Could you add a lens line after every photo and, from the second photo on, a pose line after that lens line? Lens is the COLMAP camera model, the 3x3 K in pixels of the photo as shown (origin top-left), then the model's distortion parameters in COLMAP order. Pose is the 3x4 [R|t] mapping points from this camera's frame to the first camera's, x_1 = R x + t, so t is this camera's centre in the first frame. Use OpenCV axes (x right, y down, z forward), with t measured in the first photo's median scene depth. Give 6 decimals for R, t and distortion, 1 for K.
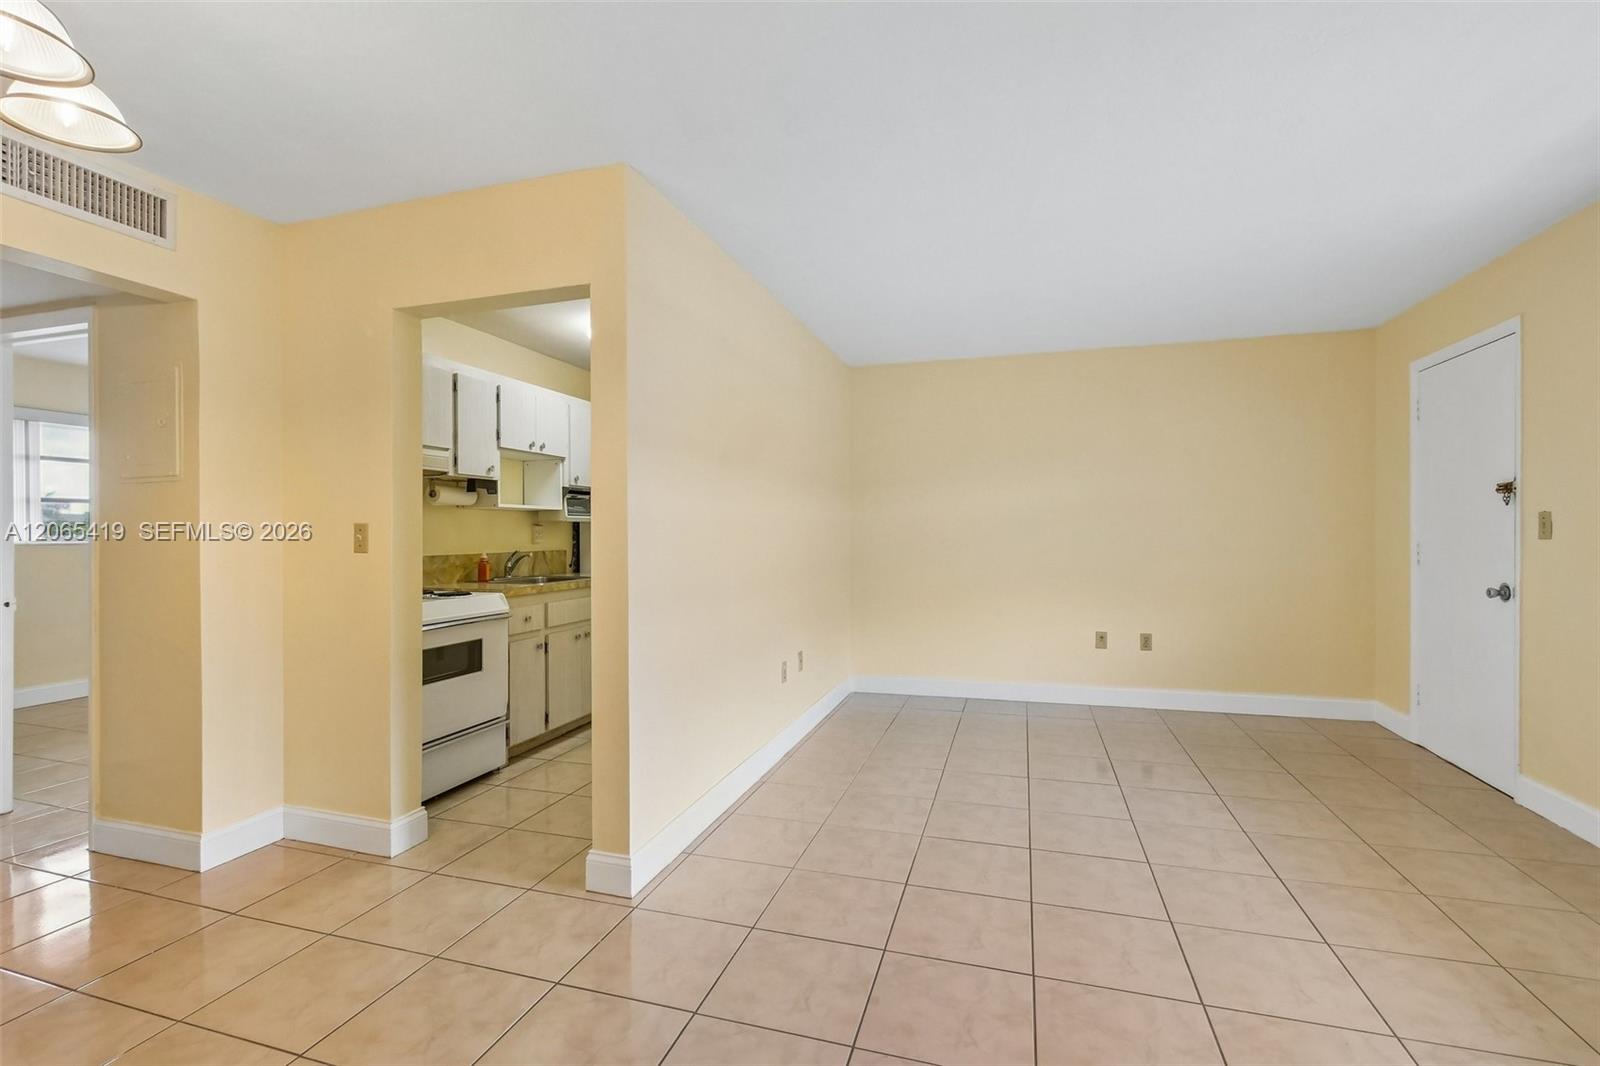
lens RADIAL K [[727.4, 0, 800.0], [0, 727.4, 533.0], [0, 0, 1]] dist [-0.000603, -0.000029]
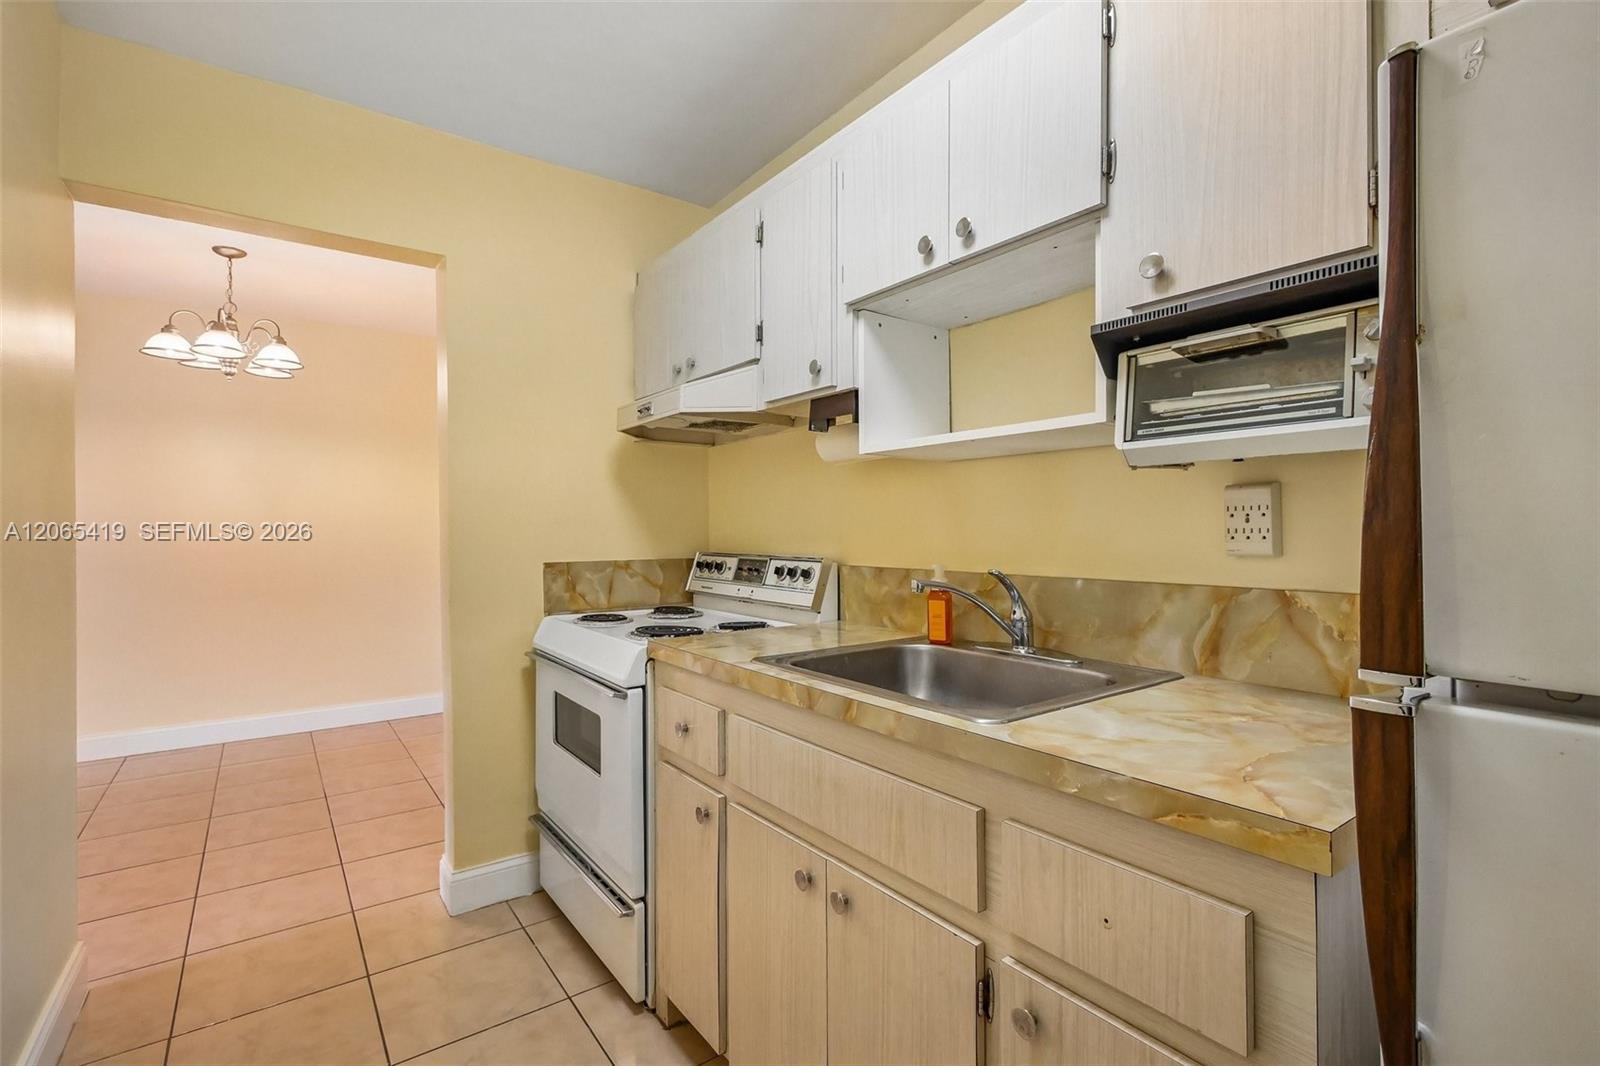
lens RADIAL K [[727.4, 0, 800.0], [0, 727.4, 533.0], [0, 0, 1]] dist [-0.000603, -0.000029]
pose [[-0.590404, 0.010228, -0.807043, -0.075762], [0.004714, 0.999946, 0.009224, 0.003360], [0.807094, 0.001642, -0.590420, 1.215926]]
